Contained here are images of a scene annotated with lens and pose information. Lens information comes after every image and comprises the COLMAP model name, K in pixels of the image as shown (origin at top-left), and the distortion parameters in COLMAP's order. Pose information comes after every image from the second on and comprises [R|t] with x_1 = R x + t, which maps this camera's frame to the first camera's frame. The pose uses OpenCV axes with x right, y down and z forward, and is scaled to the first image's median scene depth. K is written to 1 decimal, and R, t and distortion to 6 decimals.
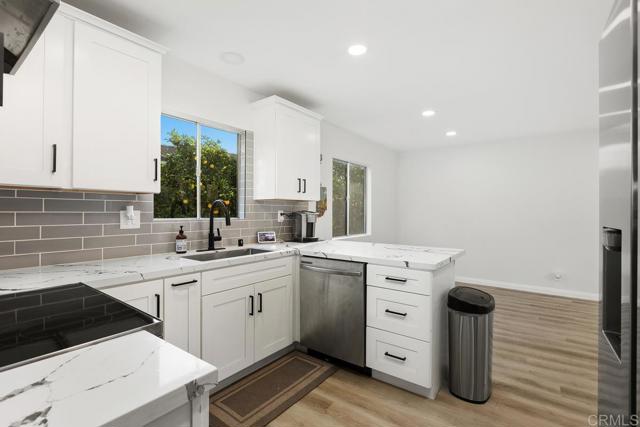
lens RADIAL K [[297.0, 0, 319.8], [0, 297.0, 211.0], [0, 0, 1]] dist [0.001654, 0.000302]
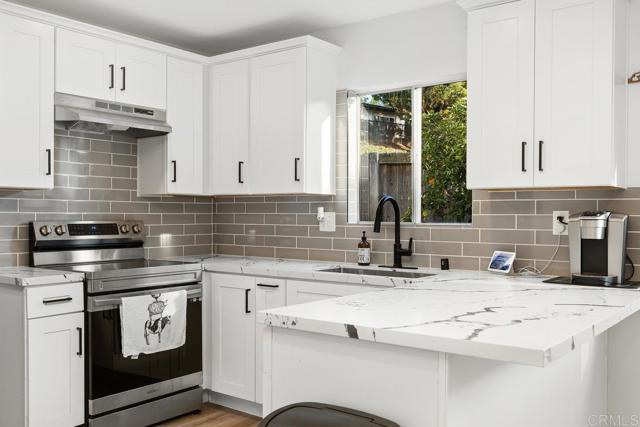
lens RADIAL K [[614.3, 0, 320.5], [0, 614.3, 219.8], [0, 0, 1]] dist [0.037225, 0.000000]
pose [[-0.011728, 0.006958, -0.999907, 1.174127], [-0.000054, 0.999976, 0.006959, 0.008173], [0.999931, 0.000135, -0.011727, 0.897544]]
